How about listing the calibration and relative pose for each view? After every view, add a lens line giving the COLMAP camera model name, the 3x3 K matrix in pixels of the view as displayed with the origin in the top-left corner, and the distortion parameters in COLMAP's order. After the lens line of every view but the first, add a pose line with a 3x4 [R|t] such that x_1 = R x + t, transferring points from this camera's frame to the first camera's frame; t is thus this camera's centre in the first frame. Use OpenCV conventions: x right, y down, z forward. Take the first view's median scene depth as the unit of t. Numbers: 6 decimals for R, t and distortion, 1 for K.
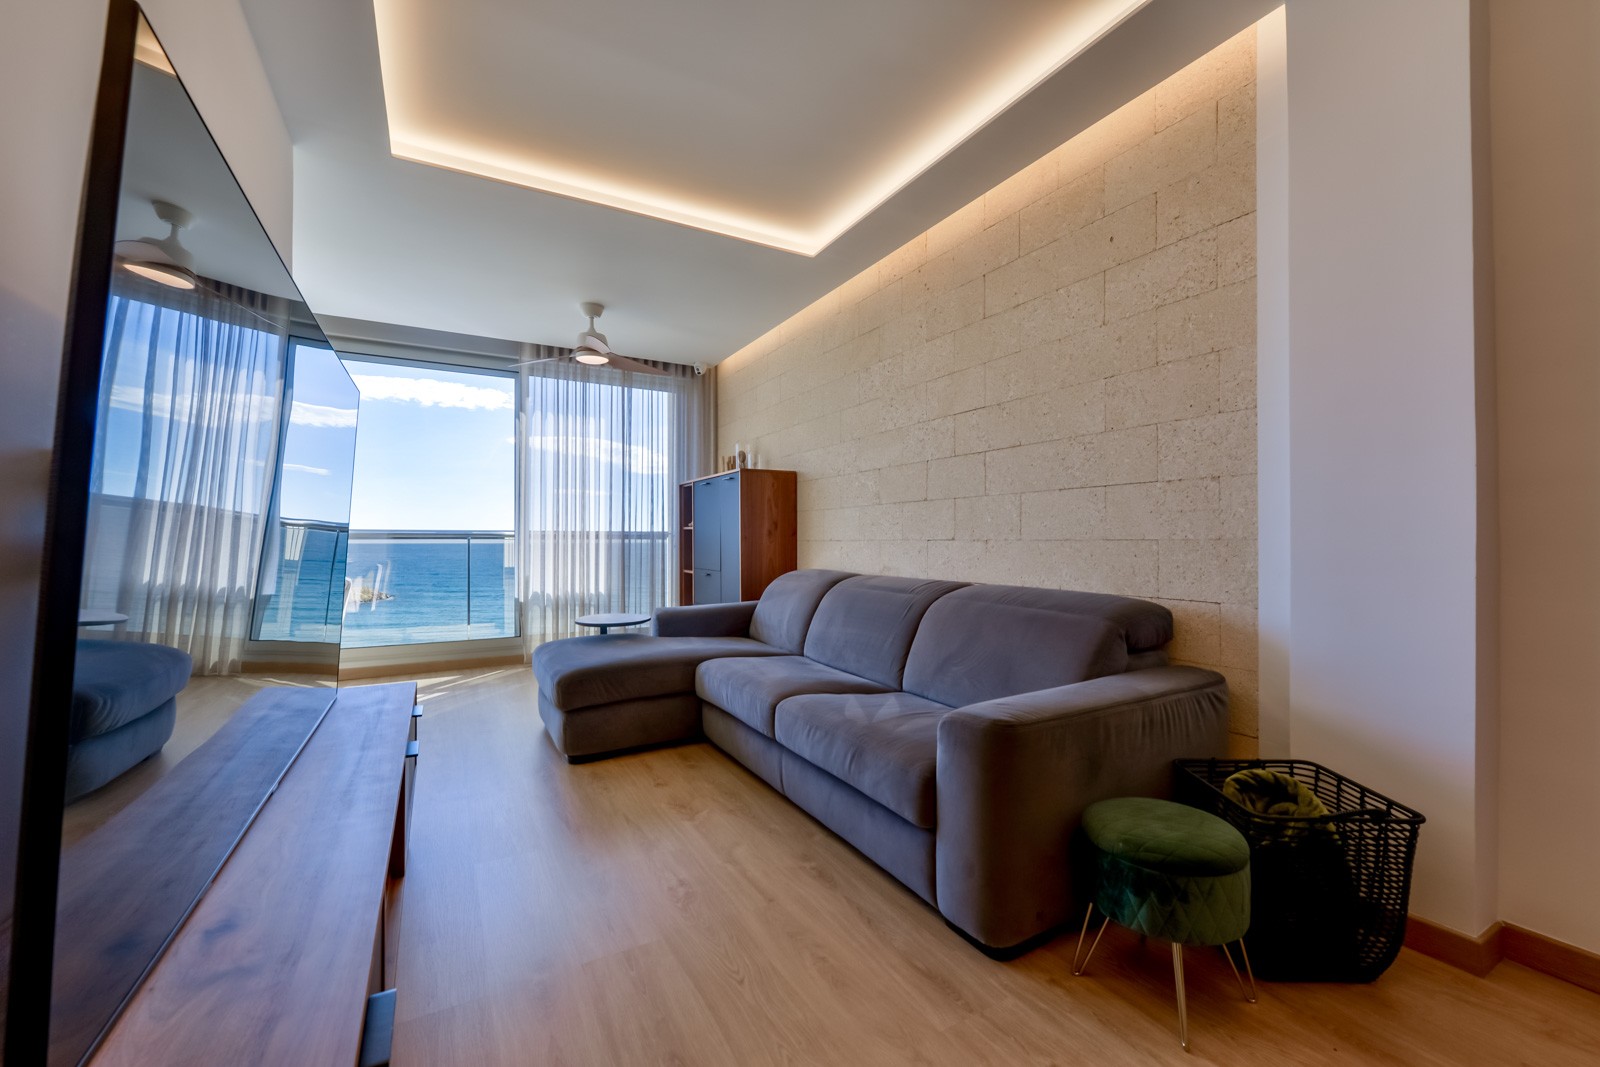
lens RADIAL K [[644.1, 0, 807.0], [0, 644.1, 544.9], [0, 0, 1]] dist [-0.009231, -0.000005]
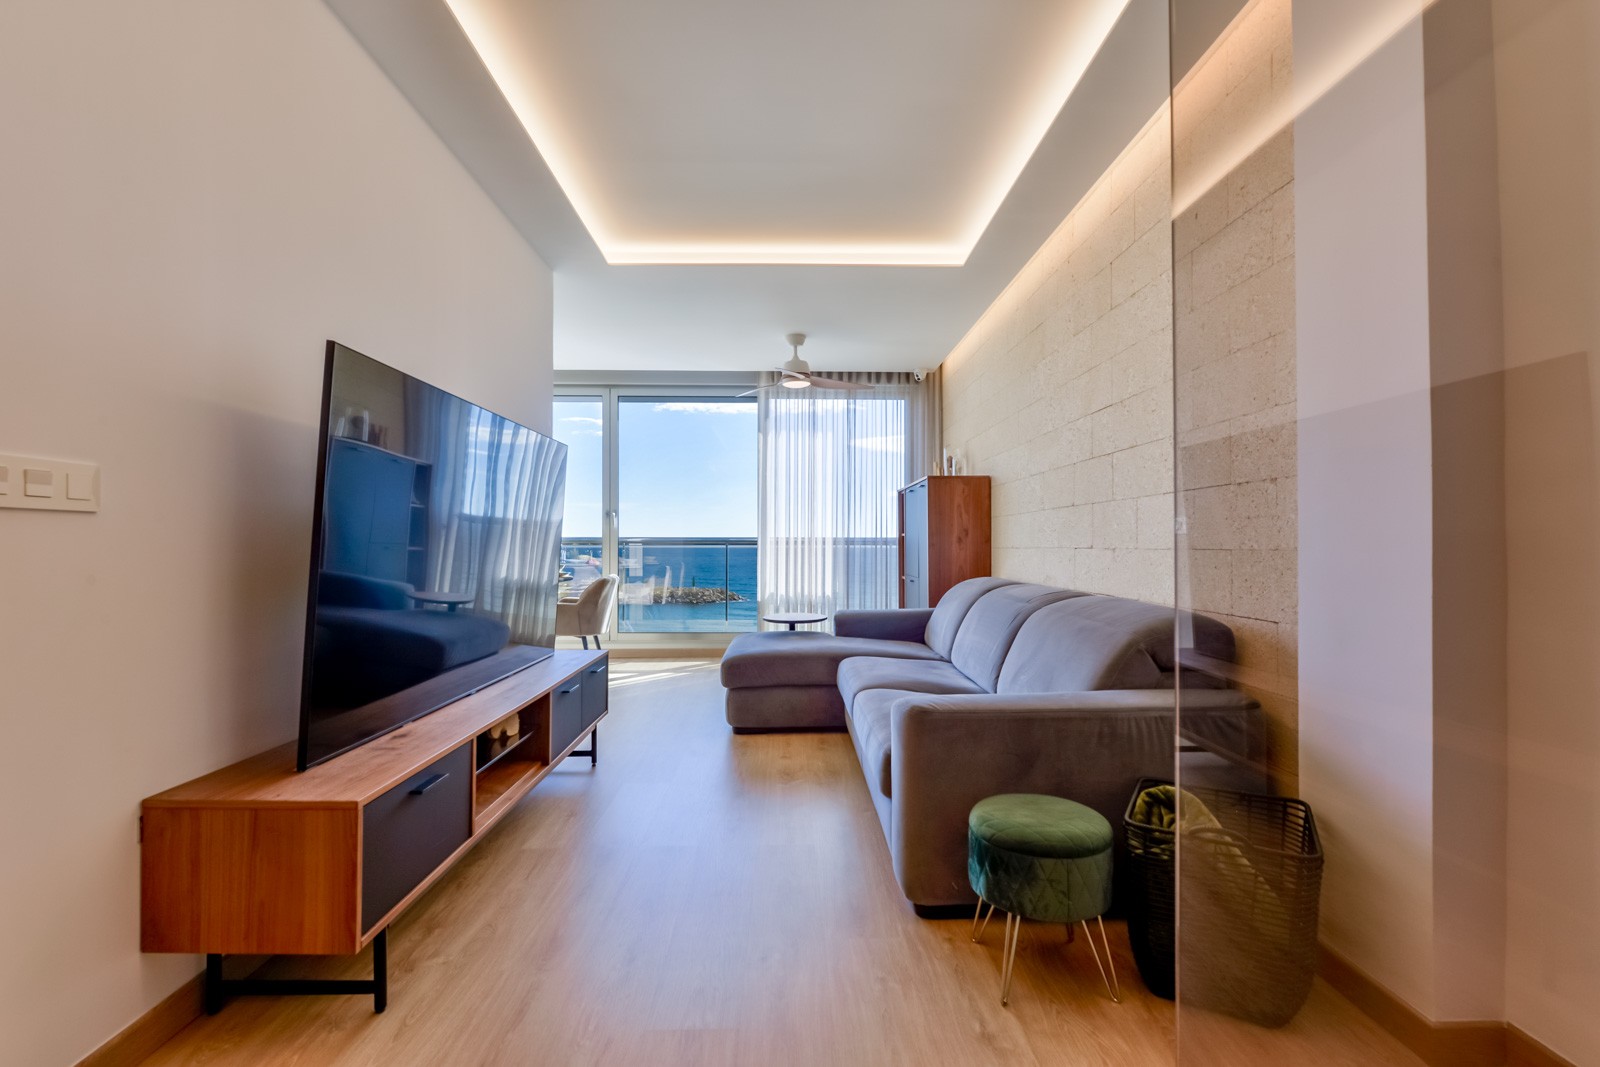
lens RADIAL K [[717.5, 0, 796.4], [0, 717.5, 545.7], [0, 0, 1]] dist [-0.001449, -0.000035]
pose [[0.876918, 0.001904, -0.480637, 0.302183], [-0.004665, 0.999979, -0.004550, -0.003715], [0.480618, 0.006232, 0.876908, -0.098960]]
